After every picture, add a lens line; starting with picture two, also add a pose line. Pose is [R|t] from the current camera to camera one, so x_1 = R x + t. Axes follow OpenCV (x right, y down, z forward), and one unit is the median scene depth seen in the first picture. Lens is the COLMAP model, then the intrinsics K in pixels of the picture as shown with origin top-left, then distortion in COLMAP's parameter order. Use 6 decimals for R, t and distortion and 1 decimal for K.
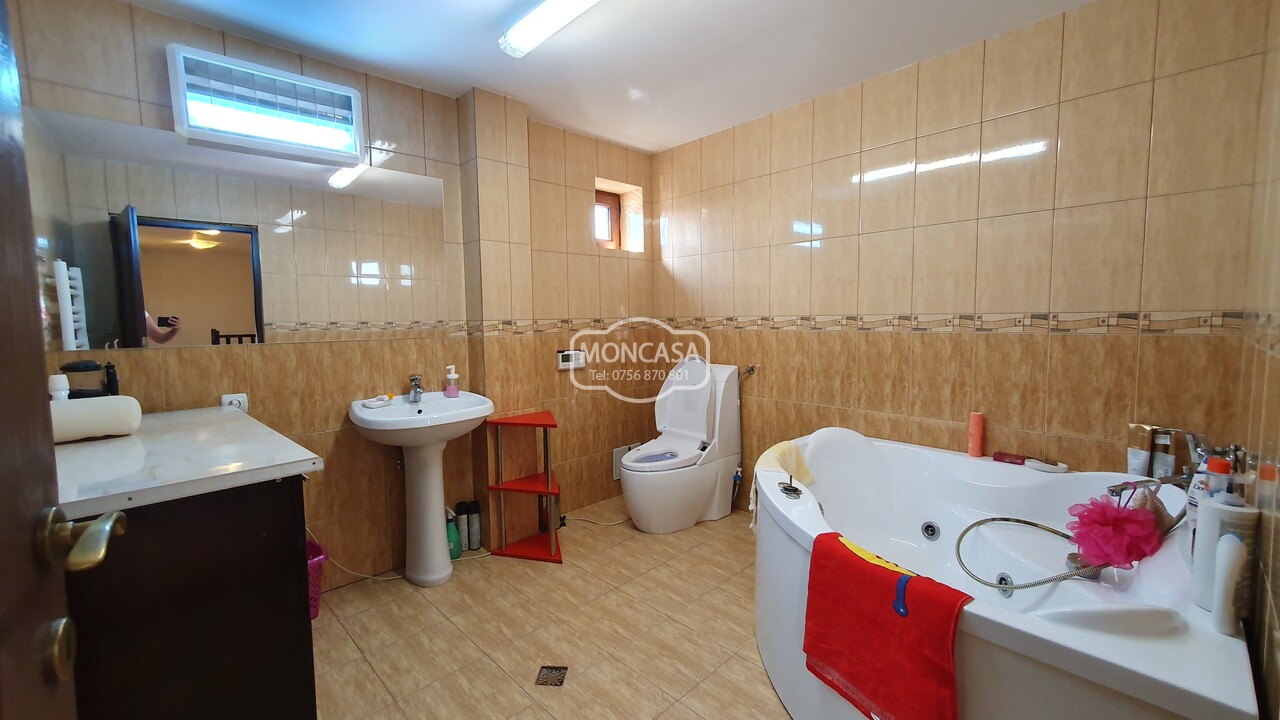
lens RADIAL K [[509.4, 0, 630.7], [0, 509.4, 359.8], [0, 0, 1]] dist [0.010909, 0.001298]
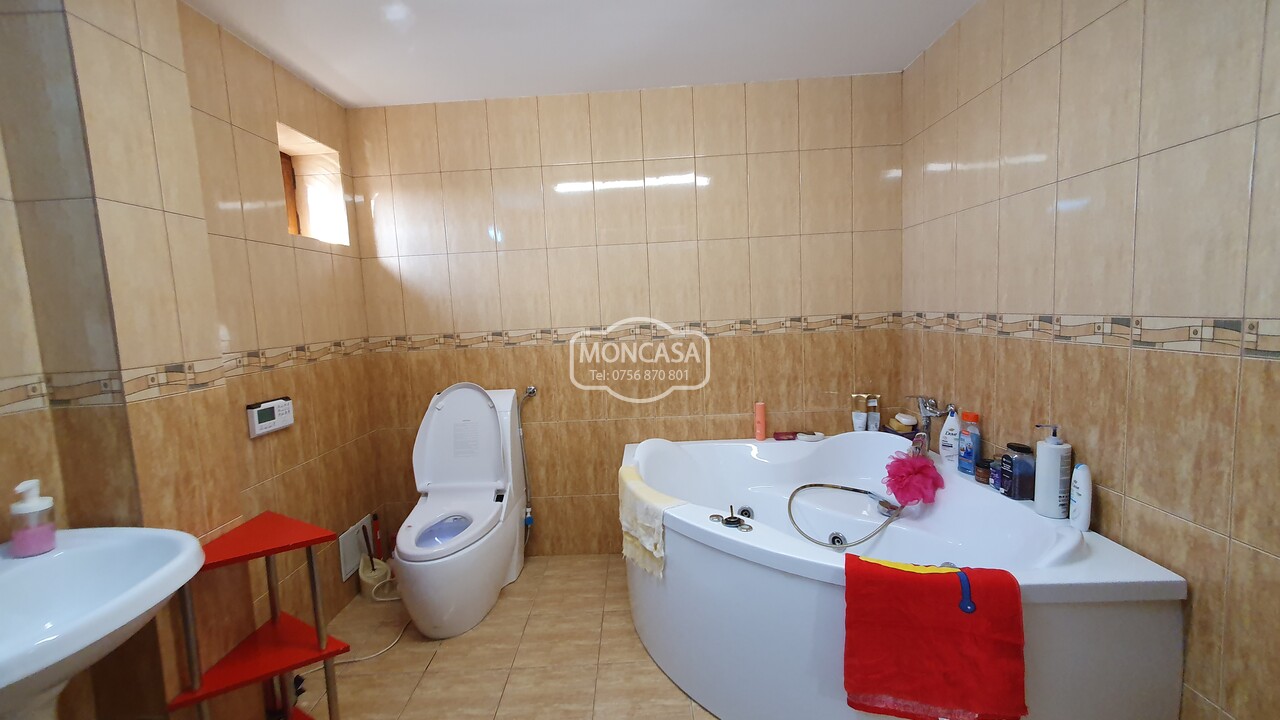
lens RADIAL K [[509.4, 0, 638.0], [0, 509.4, 356.9], [0, 0, 1]] dist [0.010909, 0.001298]
pose [[0.700323, -0.091008, 0.708001, -0.284306], [0.100543, 0.994528, 0.028385, -0.053189], [-0.706710, 0.051306, 0.705640, 0.313629]]
